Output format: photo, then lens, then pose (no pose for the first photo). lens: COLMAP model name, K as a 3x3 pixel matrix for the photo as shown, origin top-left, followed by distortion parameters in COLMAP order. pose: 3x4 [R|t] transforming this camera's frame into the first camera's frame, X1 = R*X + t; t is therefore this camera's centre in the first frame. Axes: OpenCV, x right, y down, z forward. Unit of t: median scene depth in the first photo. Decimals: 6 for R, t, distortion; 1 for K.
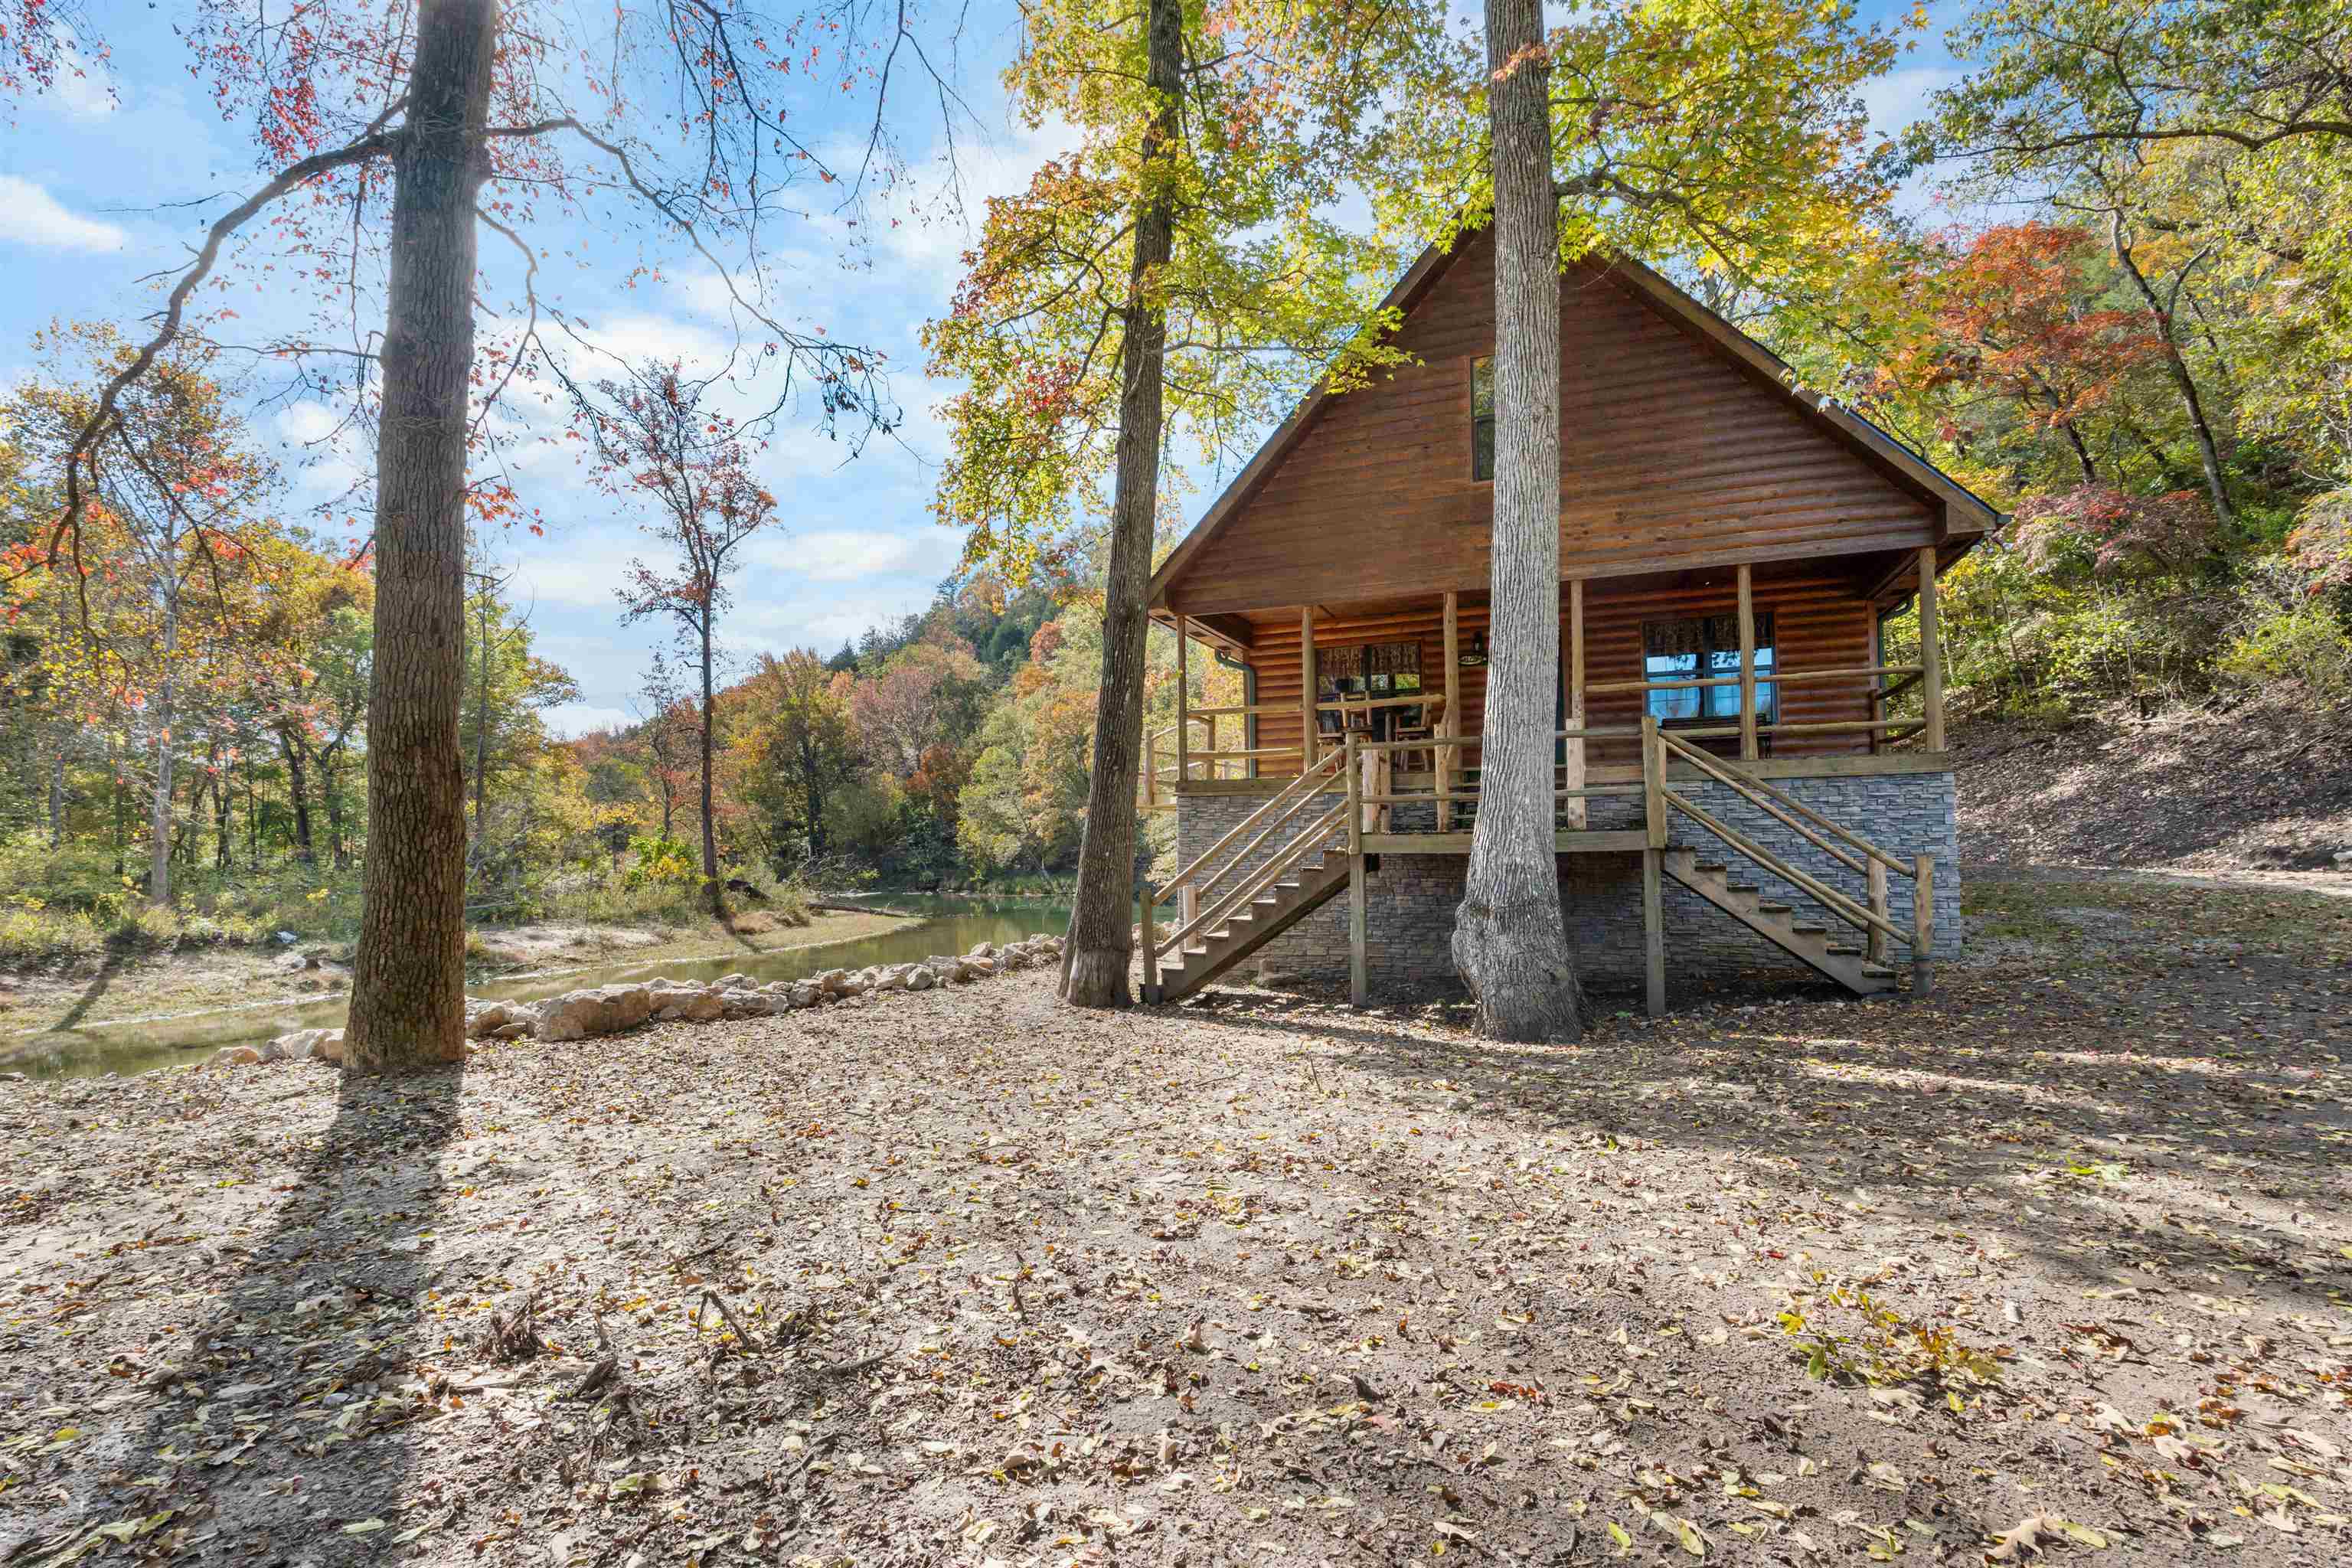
lens RADIAL K [[1091.4, 0, 1176.7], [0, 1091.4, 832.5], [0, 0, 1]] dist [-0.000743, -0.000634]
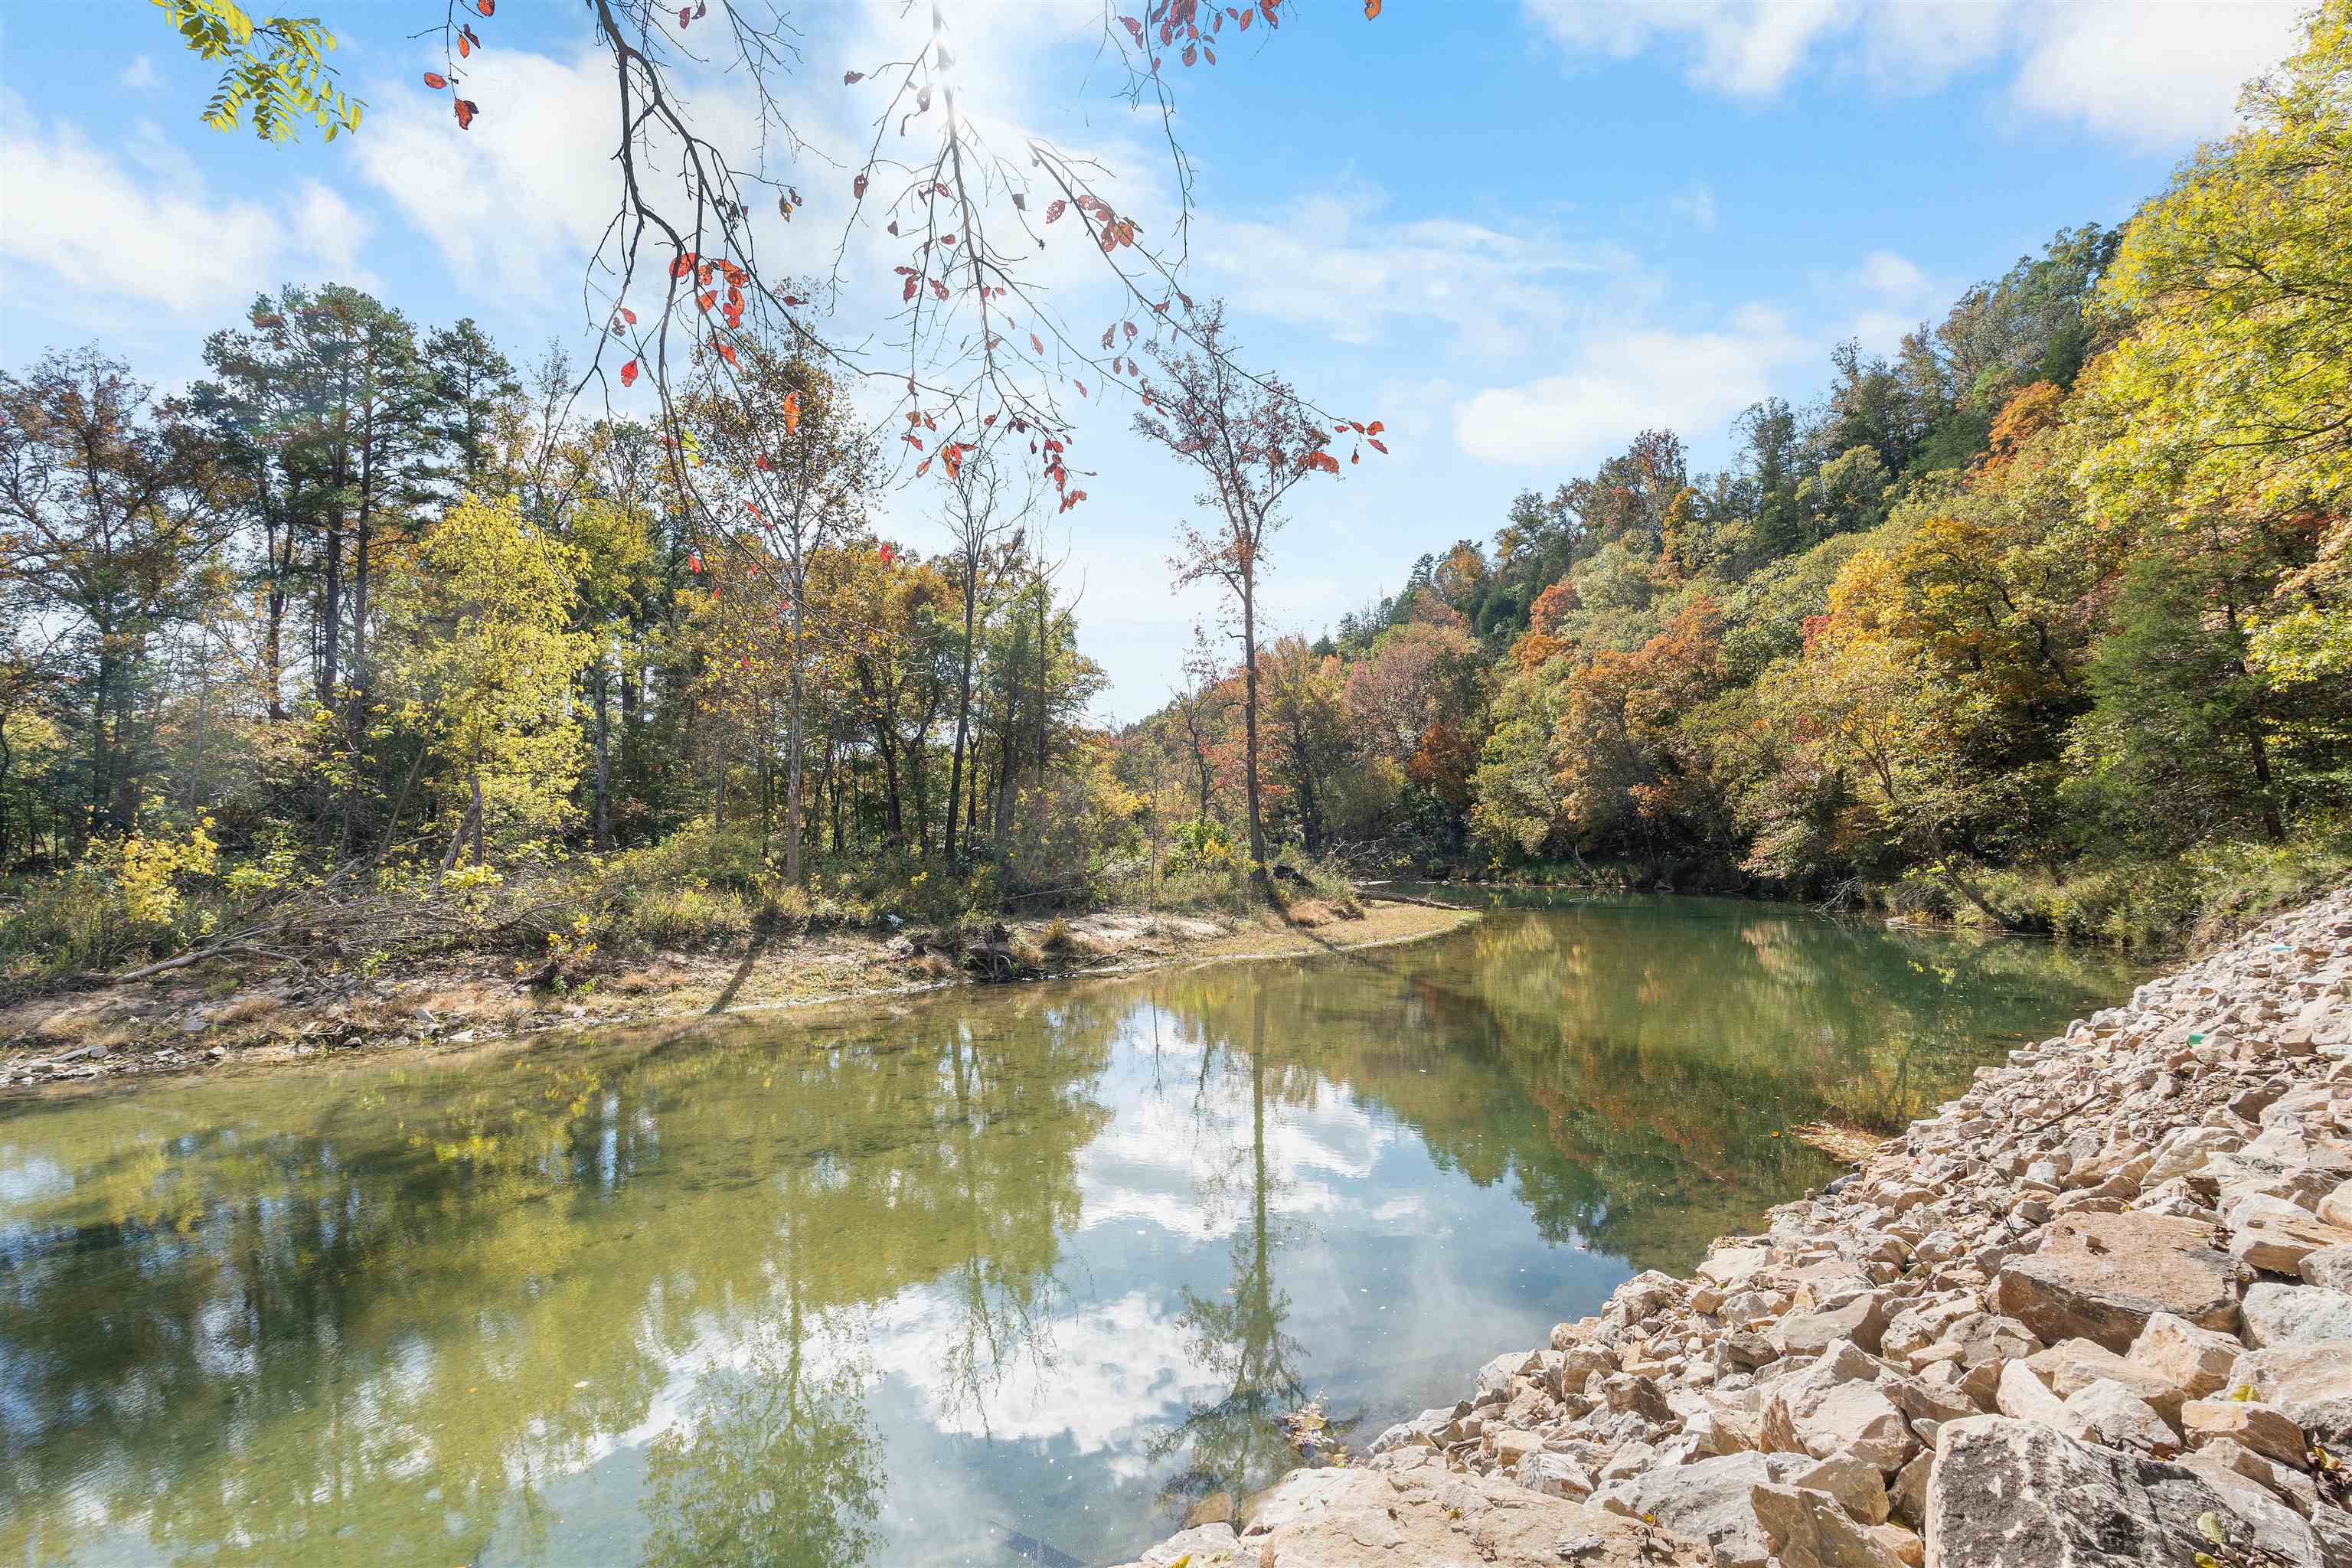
lens RADIAL K [[1091.4, 0, 1176.7], [0, 1091.4, 832.5], [0, 0, 1]] dist [-0.000743, -0.000634]
pose [[0.915825, -0.006254, -0.401528, -0.120884], [0.010196, 0.999918, 0.007683, 0.007724], [0.401448, -0.011131, 0.915814, 0.130166]]
